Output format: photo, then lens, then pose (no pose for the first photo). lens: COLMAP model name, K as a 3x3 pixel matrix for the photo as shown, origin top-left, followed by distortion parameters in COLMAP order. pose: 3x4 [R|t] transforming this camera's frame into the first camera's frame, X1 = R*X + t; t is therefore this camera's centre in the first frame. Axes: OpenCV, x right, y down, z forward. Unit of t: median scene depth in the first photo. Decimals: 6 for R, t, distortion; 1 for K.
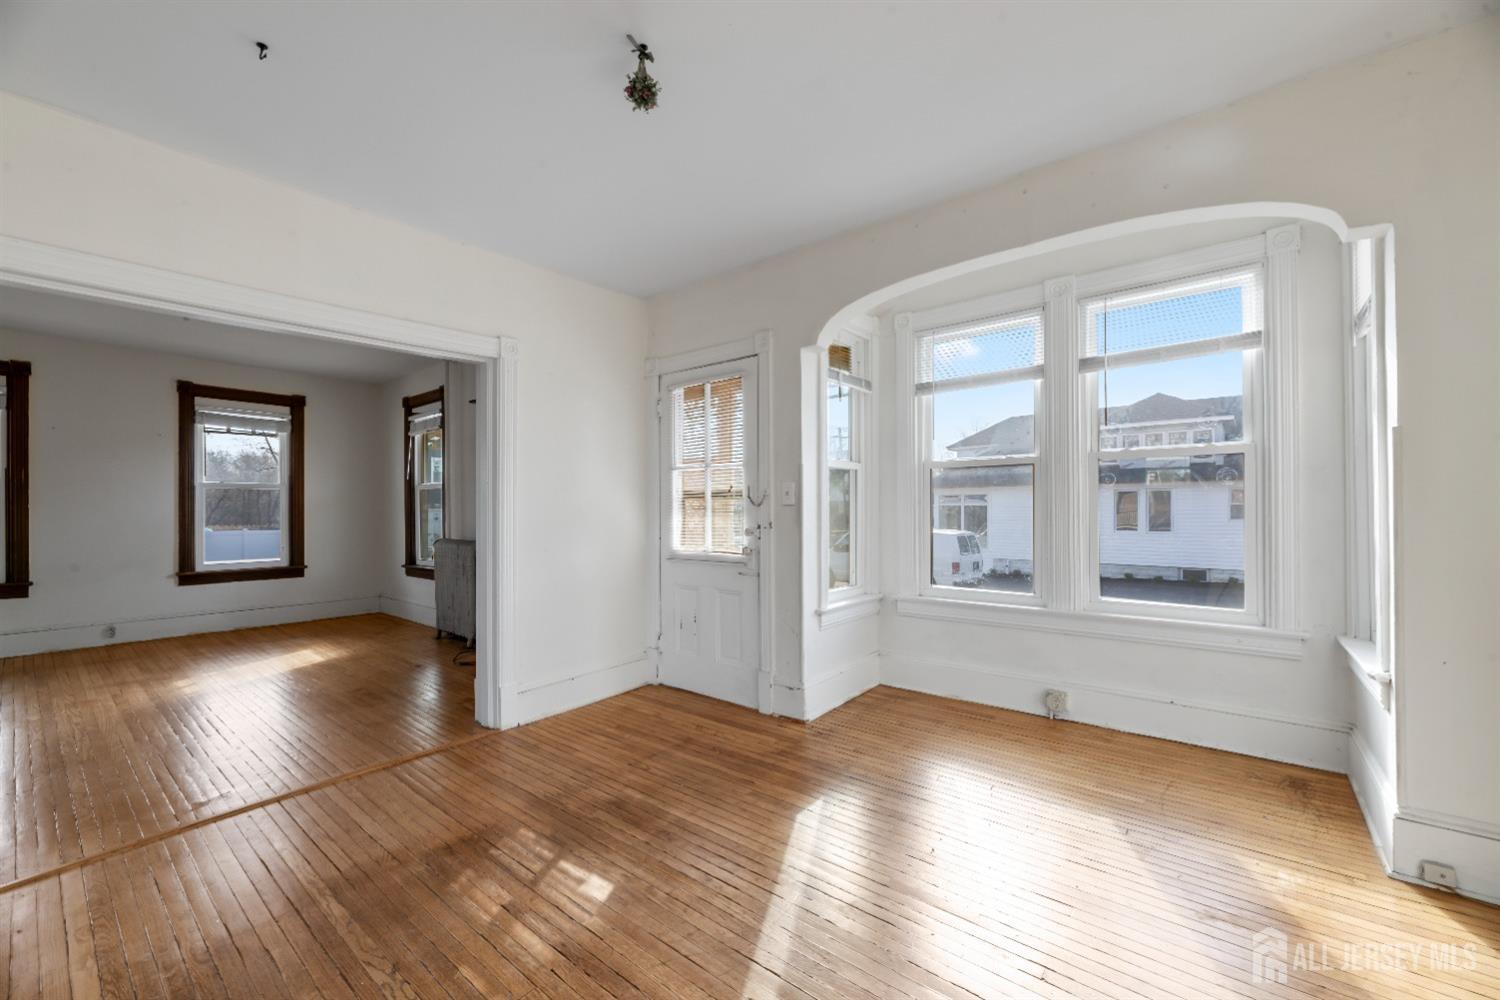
lens RADIAL K [[602.7, 0, 751.1], [0, 602.7, 503.5], [0, 0, 1]] dist [0.001358, -0.000189]
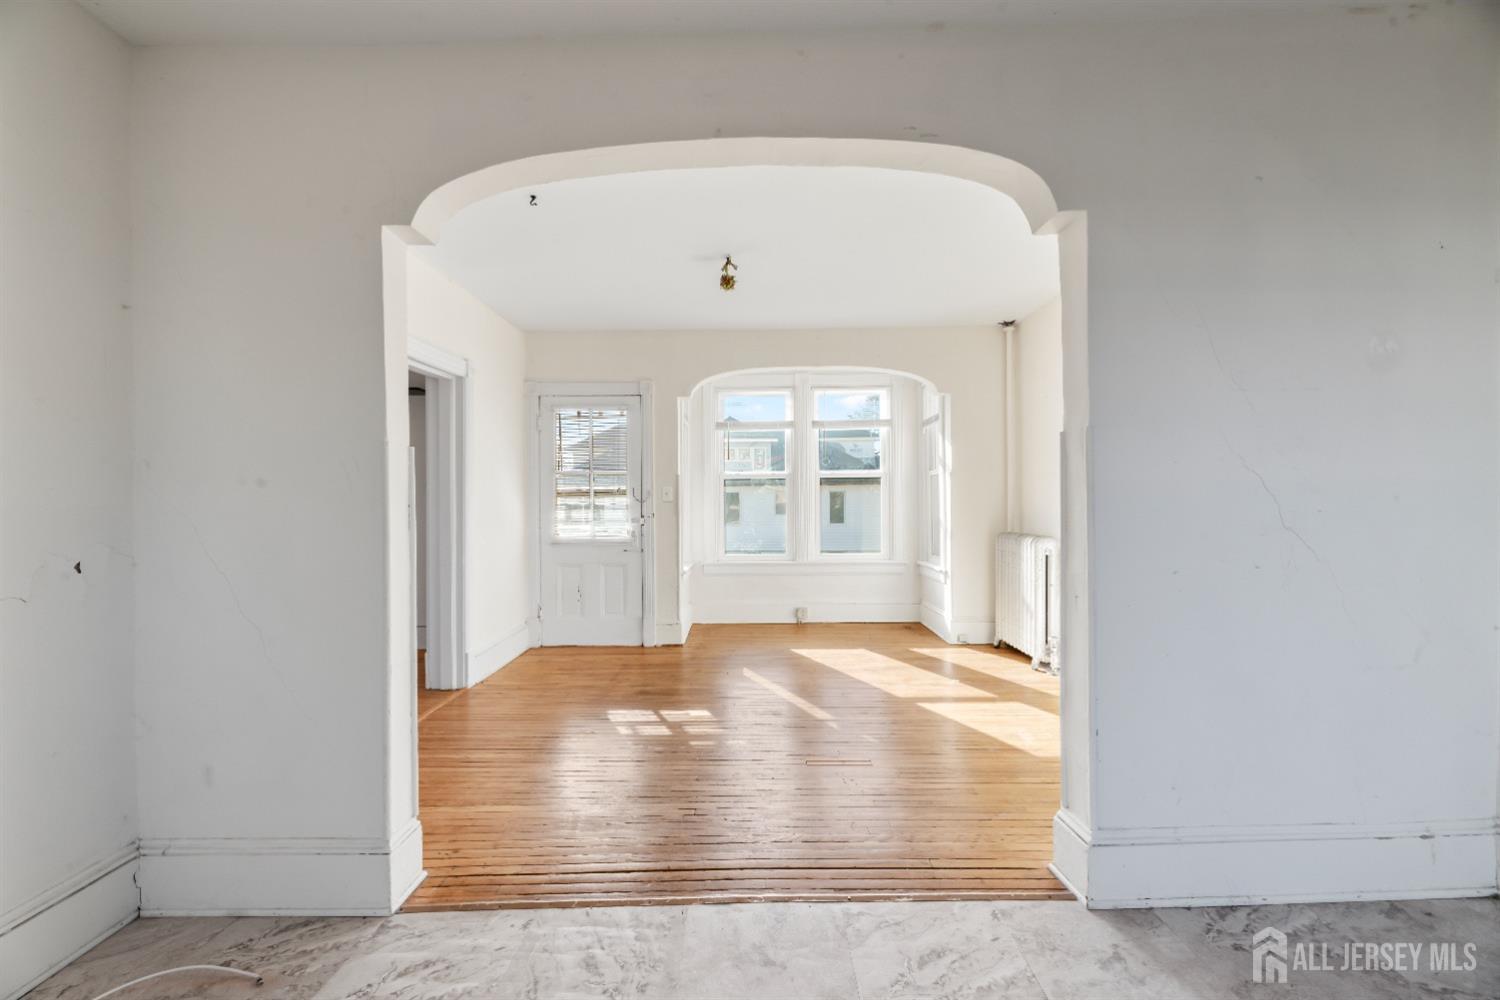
lens RADIAL K [[602.7, 0, 751.0], [0, 602.7, 500.9], [0, 0, 1]] dist [0.001358, -0.000189]
pose [[0.780910, 0.004814, 0.624624, -0.733772], [-0.003214, 0.999988, -0.003688, 0.006095], [-0.624635, 0.000873, 0.780917, -0.292004]]
